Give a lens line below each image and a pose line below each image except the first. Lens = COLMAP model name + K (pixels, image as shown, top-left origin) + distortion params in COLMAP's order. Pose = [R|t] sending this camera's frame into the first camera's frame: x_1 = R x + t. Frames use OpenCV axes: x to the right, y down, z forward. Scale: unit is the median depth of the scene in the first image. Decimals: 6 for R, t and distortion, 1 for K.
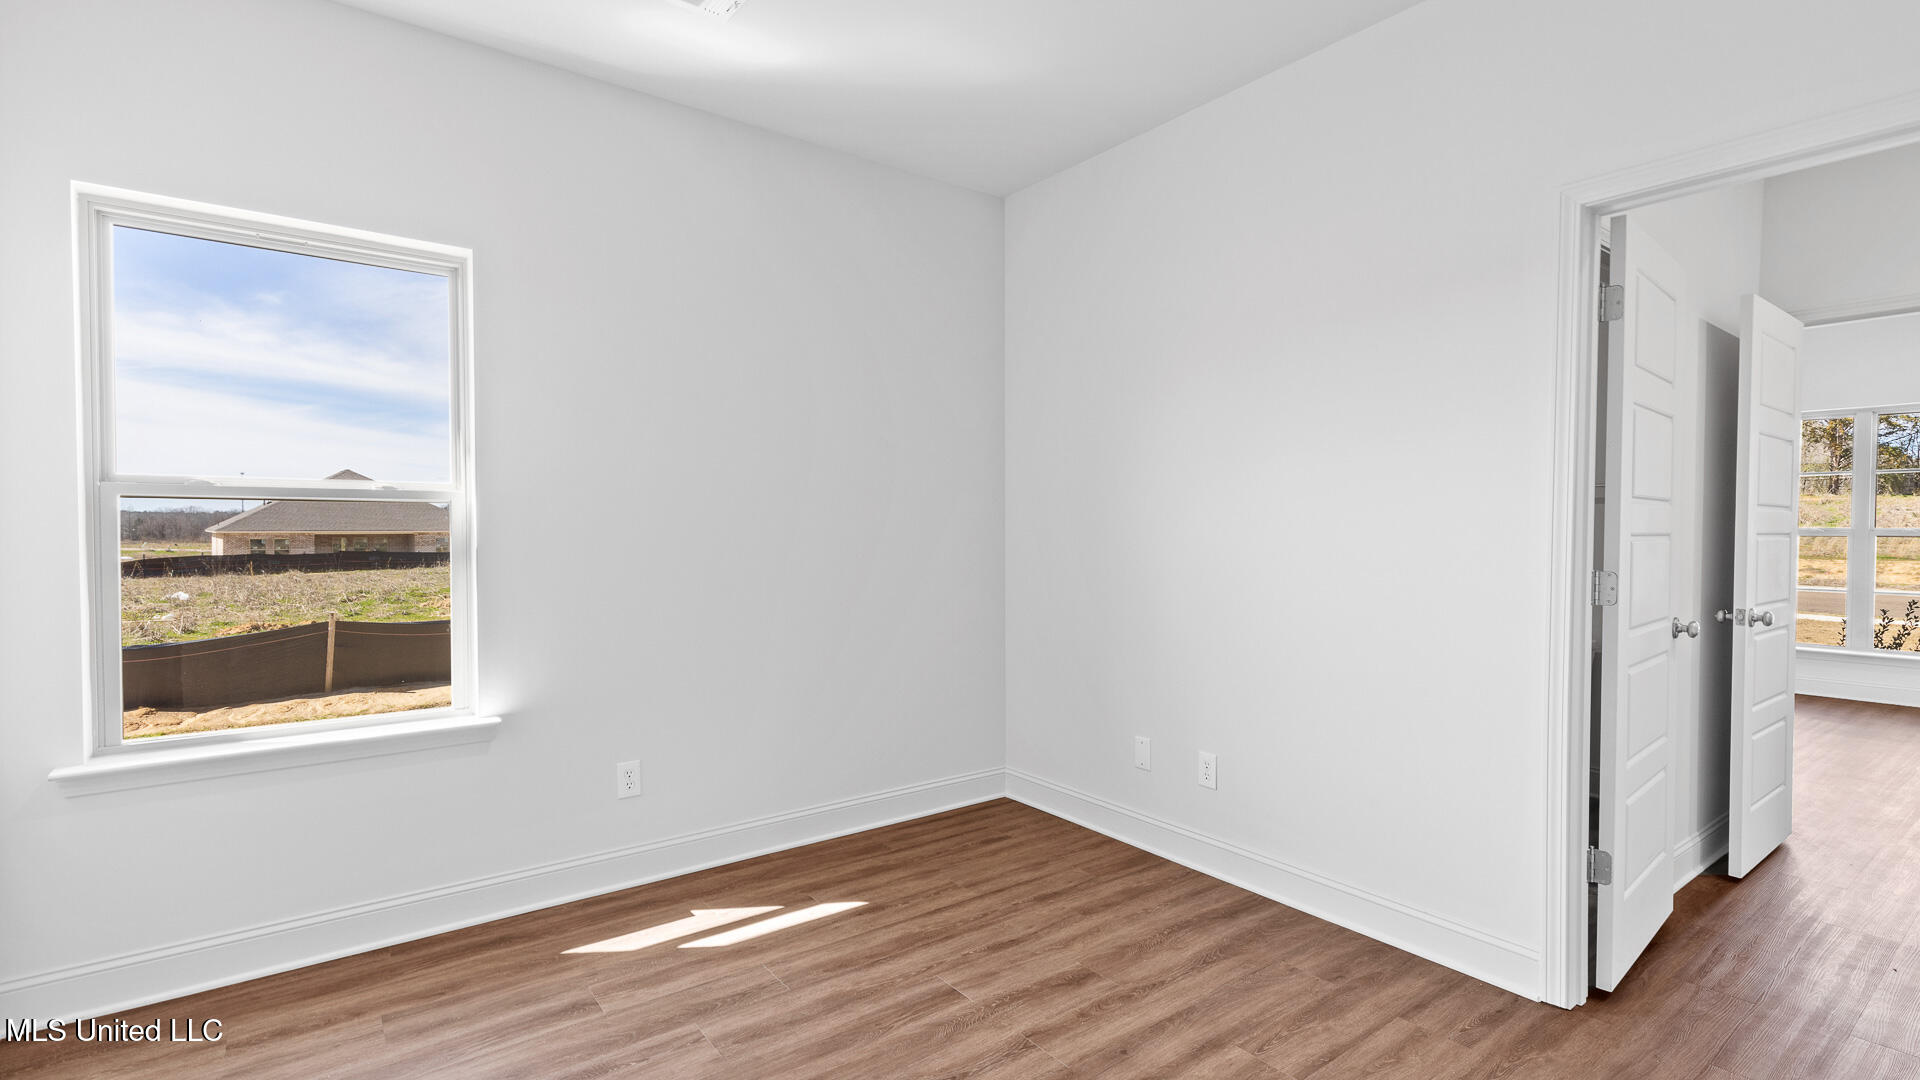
lens RADIAL K [[869.1, 0, 976.8], [0, 869.1, 545.3], [0, 0, 1]] dist [0.000985, 0.000280]
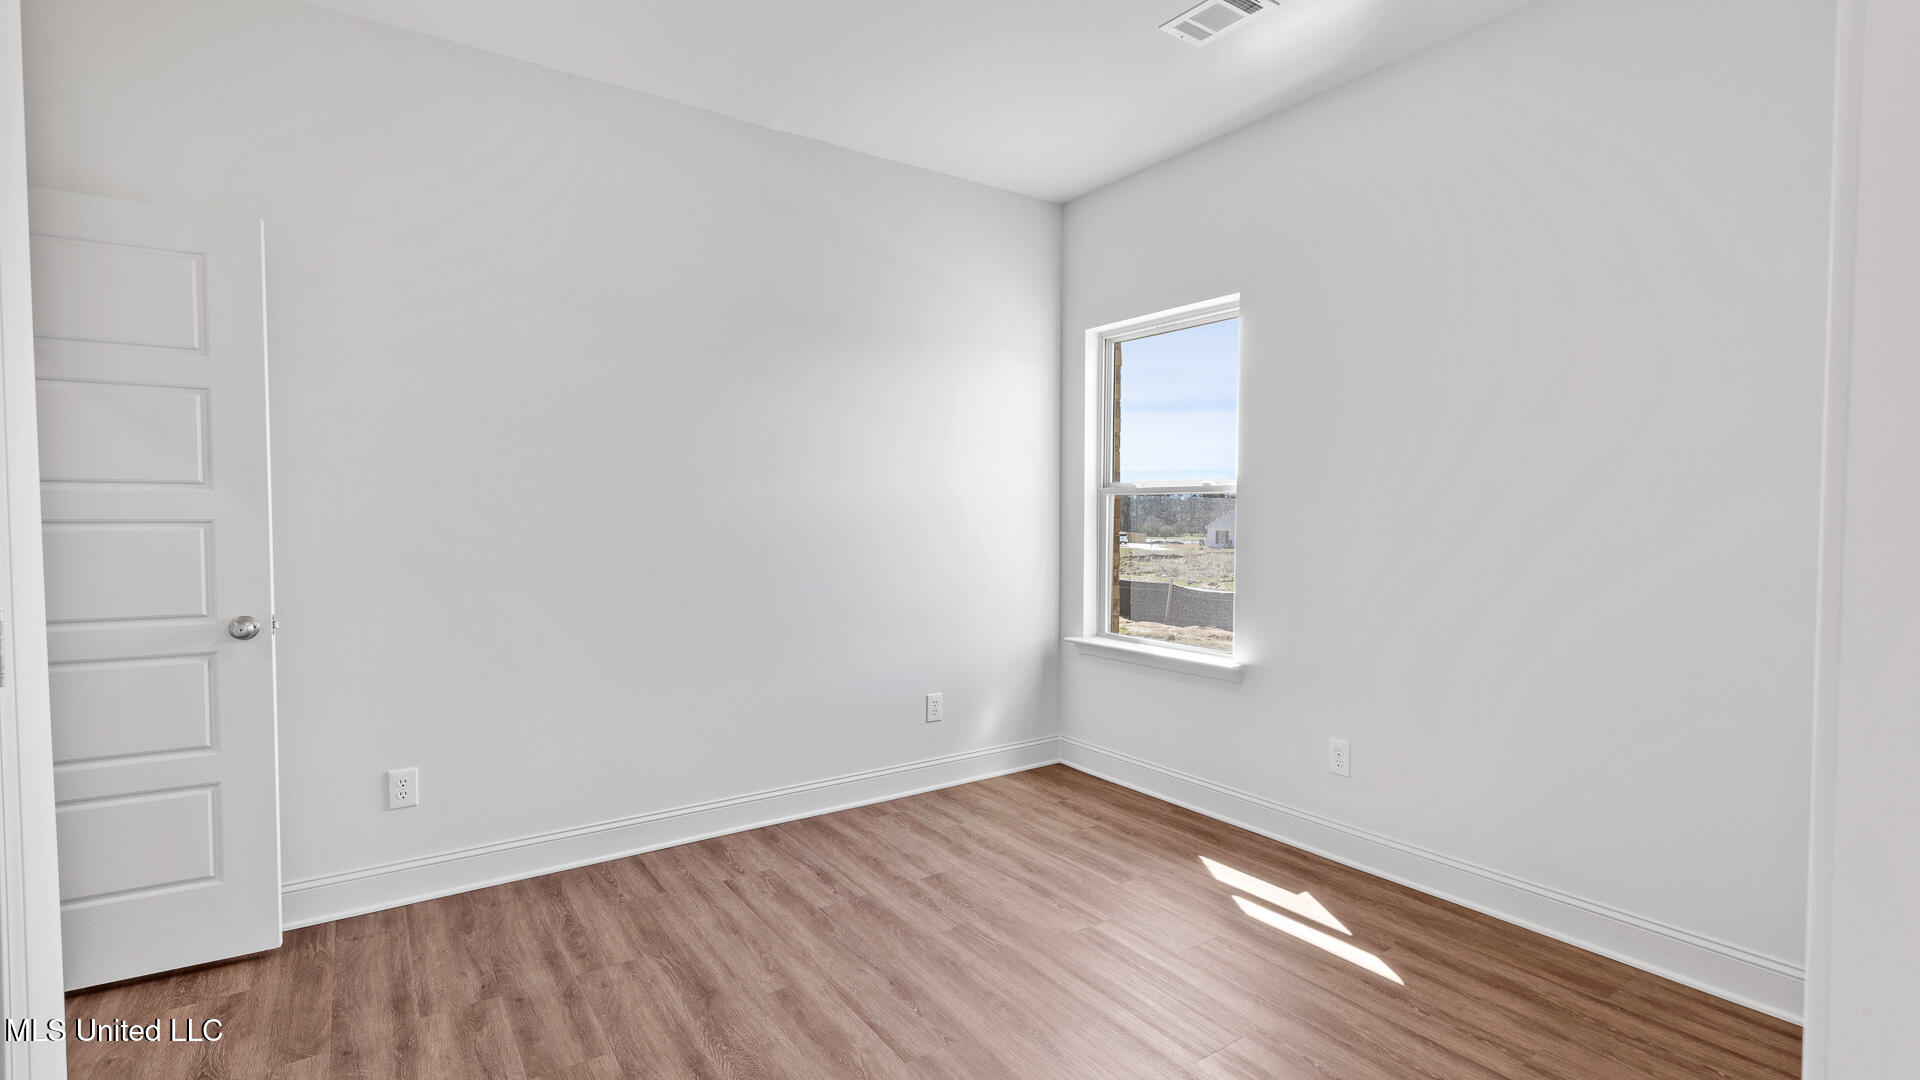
lens RADIAL K [[869.1, 0, 976.8], [0, 869.1, 545.3], [0, 0, 1]] dist [0.000985, 0.000280]
pose [[-0.034605, 0.033793, -0.998830, 0.669031], [-0.019728, 0.999210, 0.034489, -0.007500], [0.999206, 0.020898, -0.033911, 0.638439]]
